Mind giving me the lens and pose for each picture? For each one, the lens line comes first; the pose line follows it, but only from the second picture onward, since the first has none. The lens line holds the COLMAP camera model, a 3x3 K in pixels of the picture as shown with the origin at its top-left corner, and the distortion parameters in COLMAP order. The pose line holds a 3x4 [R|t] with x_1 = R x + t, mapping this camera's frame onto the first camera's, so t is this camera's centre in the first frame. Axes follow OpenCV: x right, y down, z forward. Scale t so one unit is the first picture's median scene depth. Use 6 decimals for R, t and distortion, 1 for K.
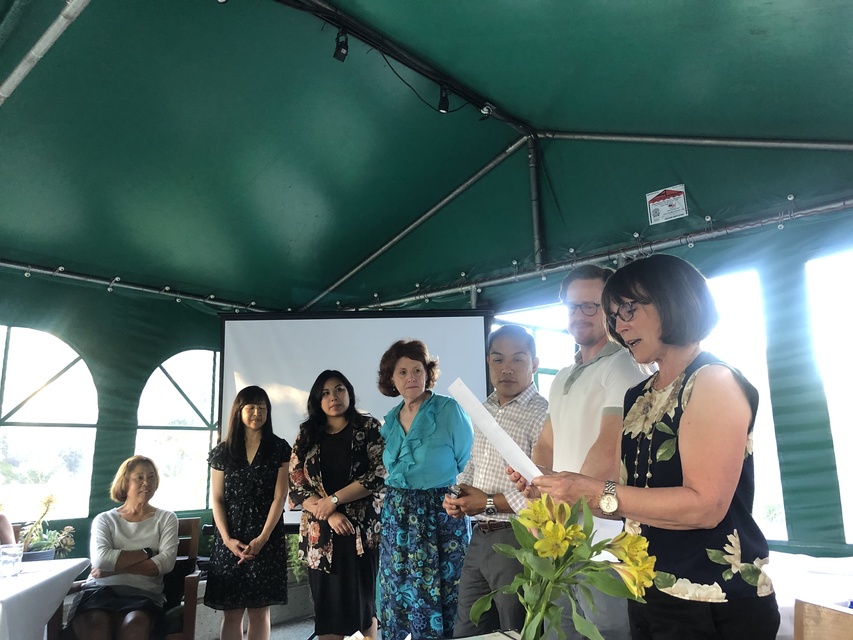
lens RADIAL K [[712.6, 0, 422.1], [0, 712.6, 315.2], [0, 0, 1]] dist [0.013859, 0.002223]
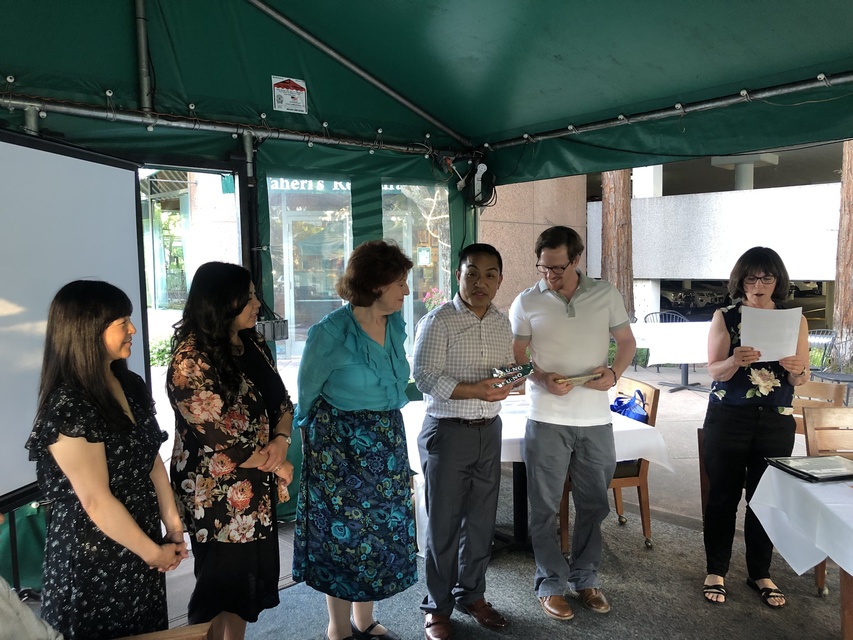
lens RADIAL K [[712.6, 0, 437.3], [0, 712.6, 321.5], [0, 0, 1]] dist [0.013859, 0.002223]
pose [[0.105732, -0.067012, 0.992134, -0.660944], [-0.185726, 0.978839, 0.085907, 0.034243], [-0.976896, -0.193348, 0.091049, 0.633076]]
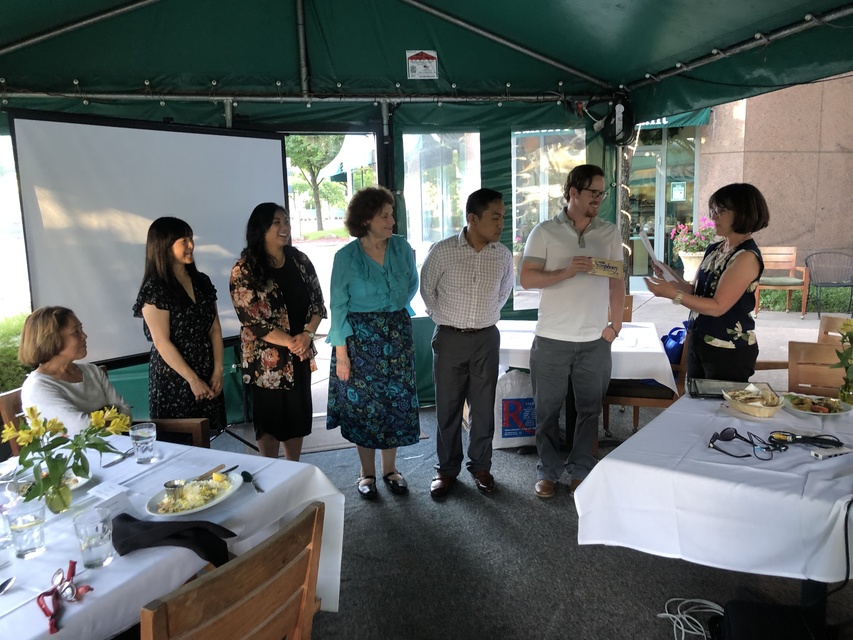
lens RADIAL K [[712.6, 0, 430.0], [0, 712.6, 319.5], [0, 0, 1]] dist [0.013859, 0.002223]
pose [[0.570727, -0.127196, 0.811228, -0.716105], [-0.146185, 0.956409, 0.252806, -0.045719], [-0.808023, -0.262872, 0.527255, 0.208950]]
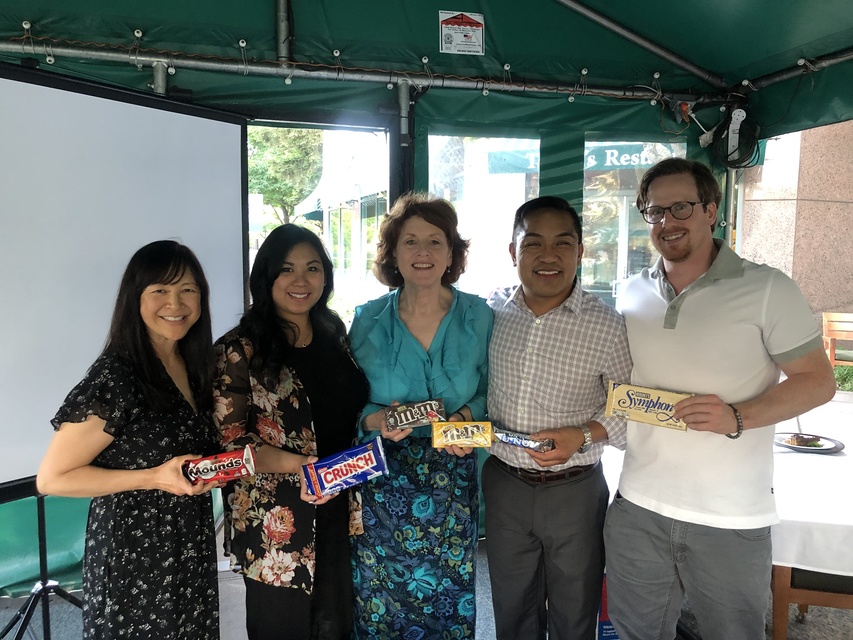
lens RADIAL K [[721.6, 0, 430.9], [0, 721.6, 317.9], [0, 0, 1]] dist [0.013823, -0.004267]
pose [[0.537782, -0.053020, 0.841415, -0.404778], [-0.187585, 0.965478, 0.180731, 0.020888], [-0.821950, -0.255031, 0.509271, 0.507746]]
